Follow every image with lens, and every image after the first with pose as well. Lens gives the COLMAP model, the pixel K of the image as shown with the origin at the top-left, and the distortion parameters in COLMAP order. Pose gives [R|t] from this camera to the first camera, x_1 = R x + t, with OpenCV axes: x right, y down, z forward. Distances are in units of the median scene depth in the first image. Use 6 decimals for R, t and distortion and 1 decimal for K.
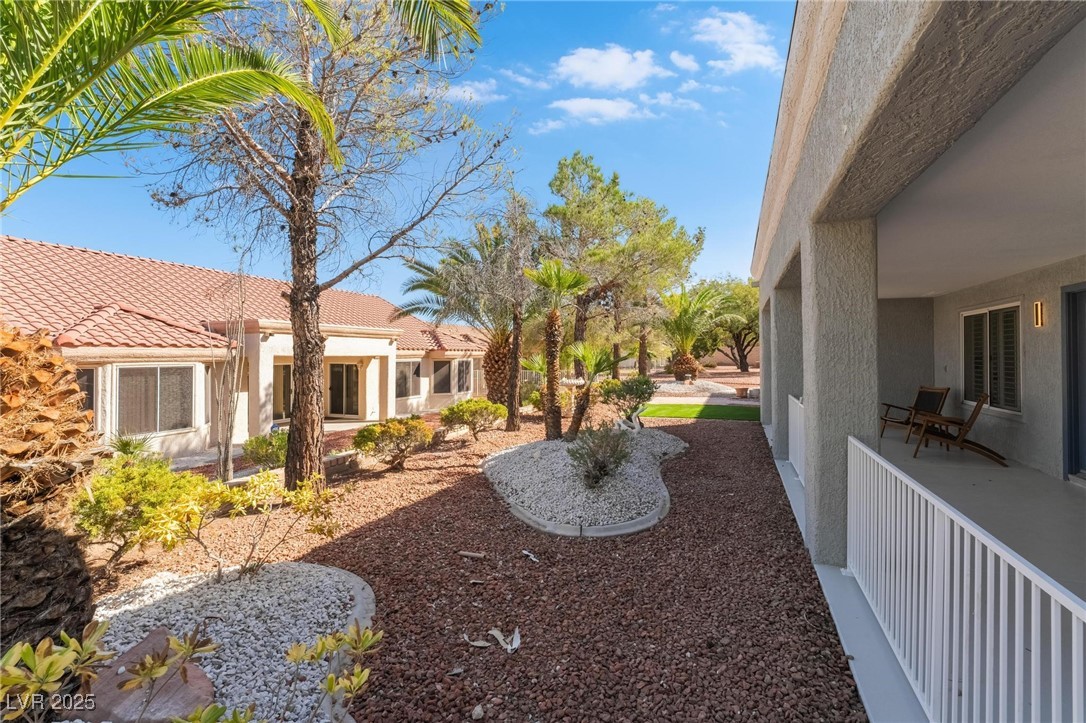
lens RADIAL K [[454.4, 0, 547.4], [0, 454.4, 355.2], [0, 0, 1]] dist [-0.000329, -0.000106]
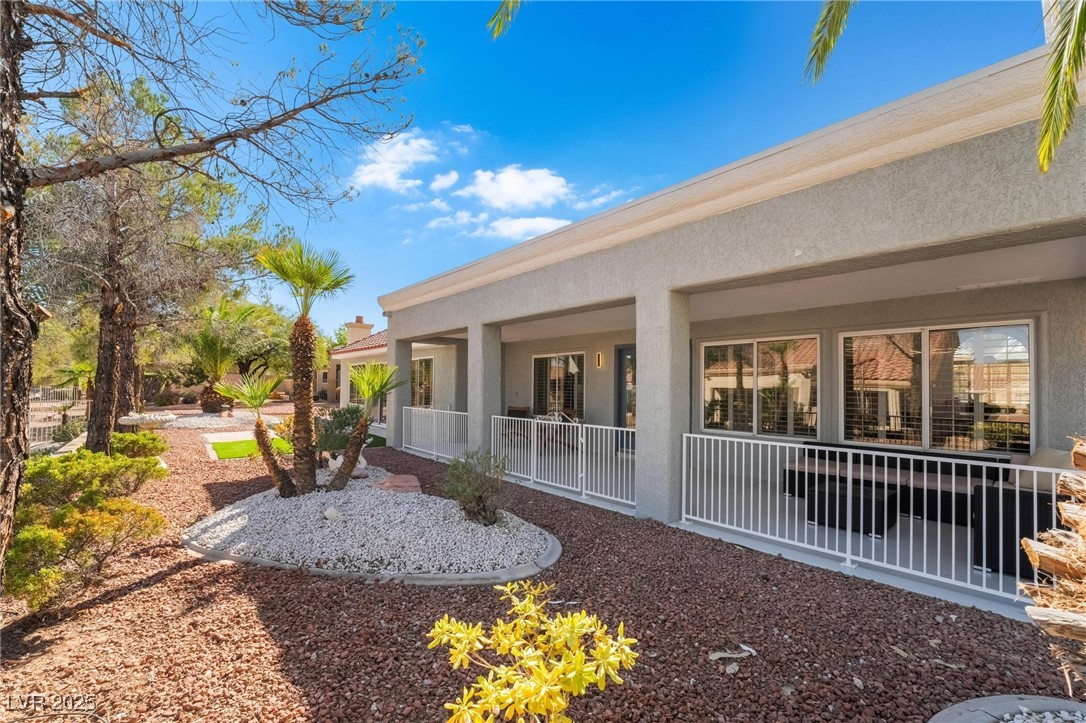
lens RADIAL K [[458.0, 0, 543.2], [0, 458.0, 377.4], [0, 0, 1]] dist [-0.024599, -0.000042]
pose [[0.465770, 0.032703, 0.884301, -0.230764], [-0.015063, 0.999465, -0.029028, 0.012486], [-0.884778, 0.000200, 0.466013, 0.178126]]
